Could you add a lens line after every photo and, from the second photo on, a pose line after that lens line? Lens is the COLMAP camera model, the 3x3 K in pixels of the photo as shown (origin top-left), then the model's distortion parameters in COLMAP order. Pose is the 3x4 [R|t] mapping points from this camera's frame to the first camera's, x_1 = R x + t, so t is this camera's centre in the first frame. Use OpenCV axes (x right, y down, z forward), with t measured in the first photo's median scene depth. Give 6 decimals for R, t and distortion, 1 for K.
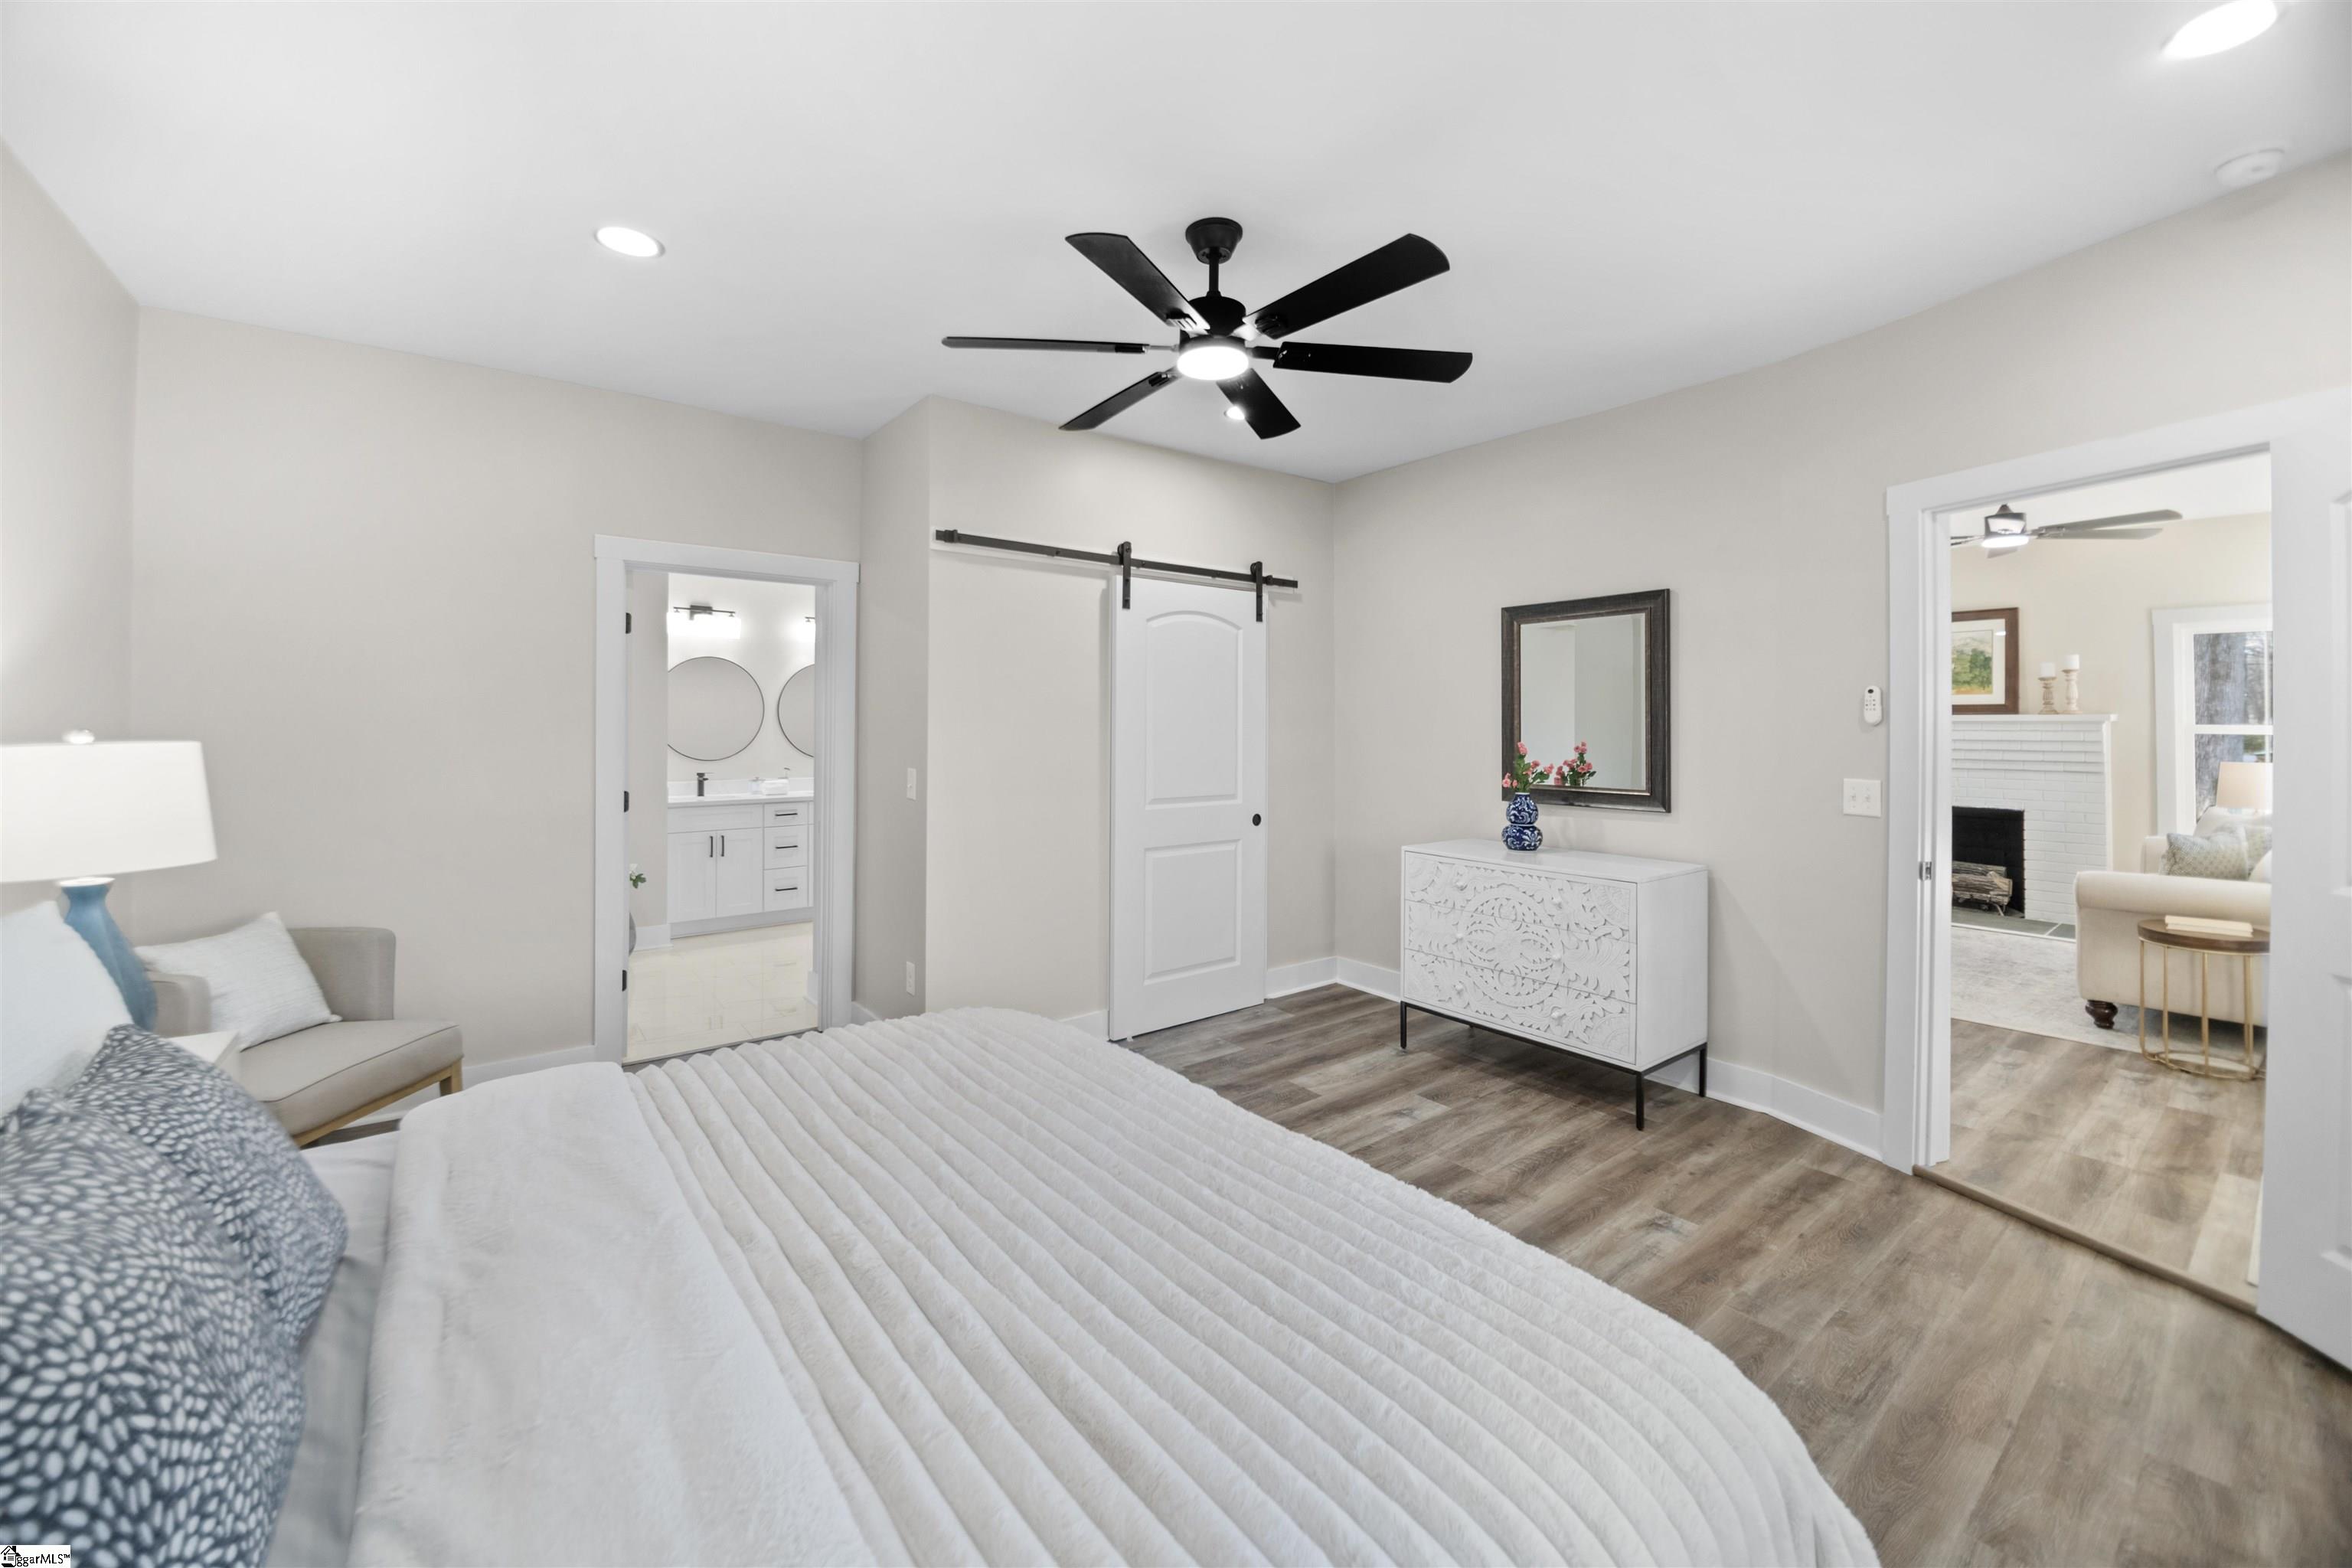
lens RADIAL K [[956.7, 0, 1168.7], [0, 956.7, 727.7], [0, 0, 1]] dist [-0.000158, -0.000005]
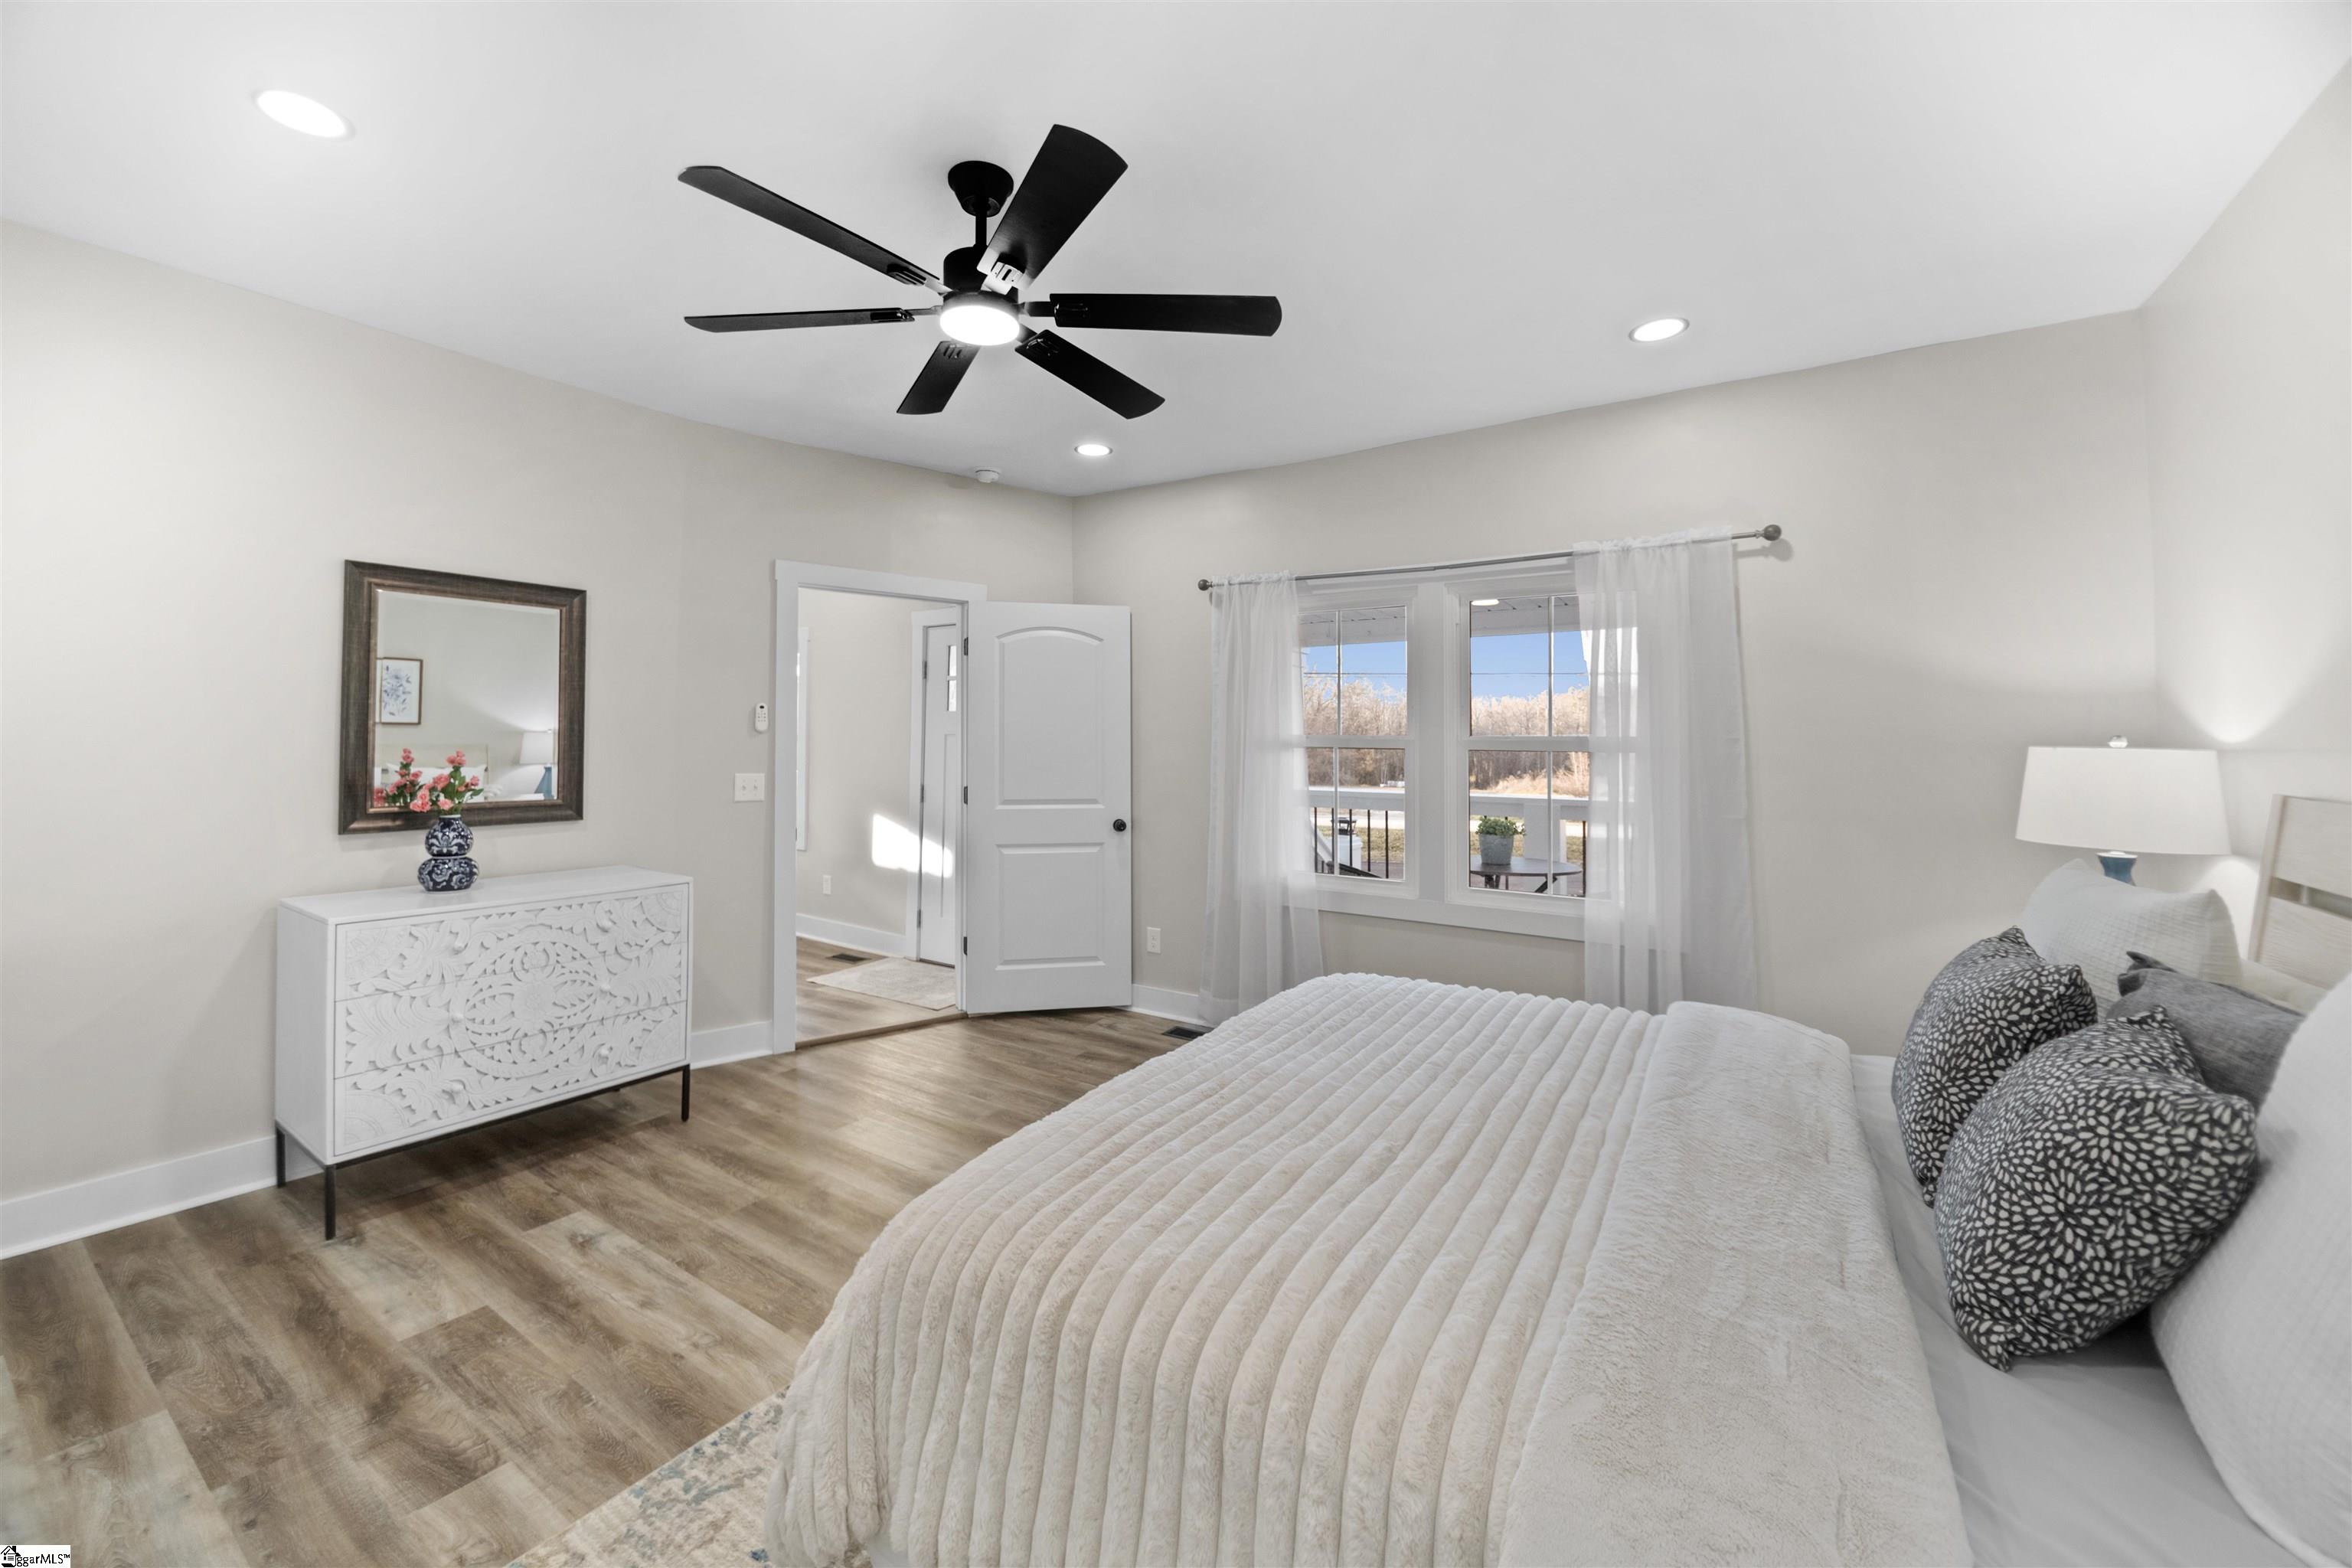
lens RADIAL K [[890.1, 0, 1170.4], [0, 890.1, 730.3], [0, 0, 1]] dist [-0.022698, -0.000072]
pose [[-0.322069, 0.005268, 0.946701, -0.527970], [-0.006850, 0.999945, -0.007895, 0.000802], [-0.946691, -0.009028, -0.322016, 0.738403]]
